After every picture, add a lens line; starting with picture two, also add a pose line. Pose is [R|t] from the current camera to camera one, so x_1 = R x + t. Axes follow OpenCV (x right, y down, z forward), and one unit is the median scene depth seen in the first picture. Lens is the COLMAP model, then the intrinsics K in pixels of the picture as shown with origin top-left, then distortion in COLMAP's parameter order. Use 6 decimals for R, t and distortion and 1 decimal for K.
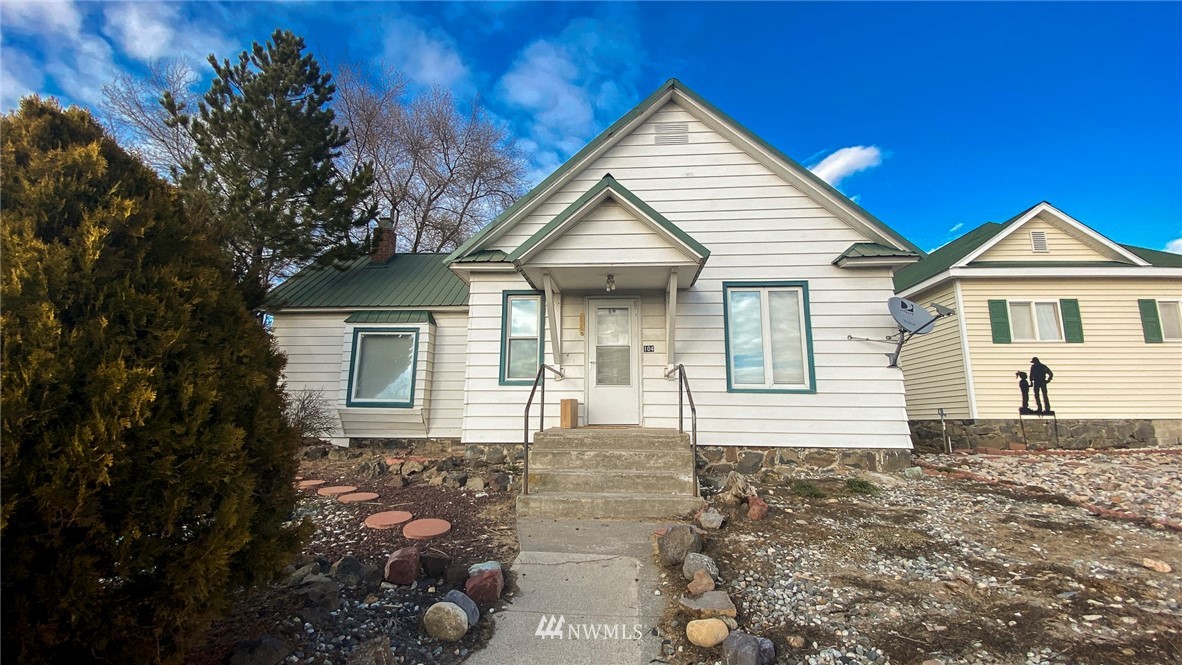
lens RADIAL K [[483.3, 0, 591.0], [0, 483.3, 332.5], [0, 0, 1]] dist [0.000831, -0.000199]
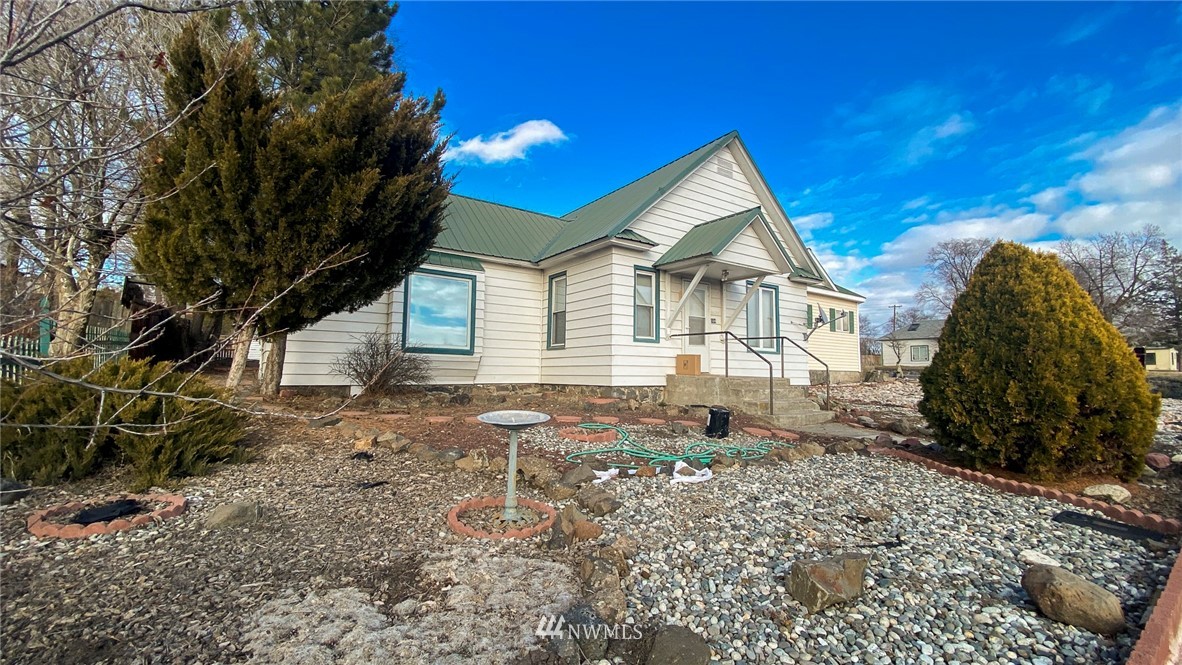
lens RADIAL K [[483.3, 0, 591.0], [0, 483.3, 332.5], [0, 0, 1]] dist [0.000831, -0.000199]
pose [[0.773405, 0.047570, 0.632125, -1.091078], [-0.122573, 0.989584, 0.075498, 0.004290], [-0.621949, -0.135872, 0.771180, 0.100158]]
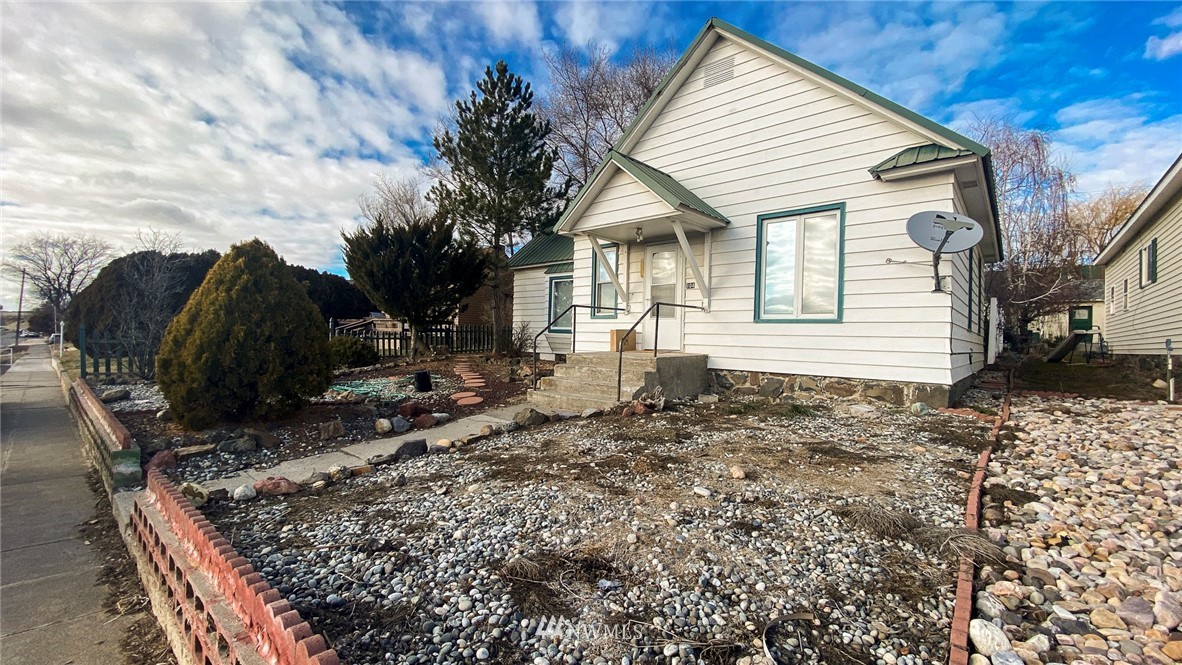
lens RADIAL K [[483.3, 0, 591.0], [0, 483.3, 332.5], [0, 0, 1]] dist [0.000831, -0.000199]
pose [[0.799974, 0.001868, -0.600031, 0.615796], [0.089476, 0.988443, 0.122369, -0.017094], [0.593326, -0.151580, 0.790562, -0.060914]]
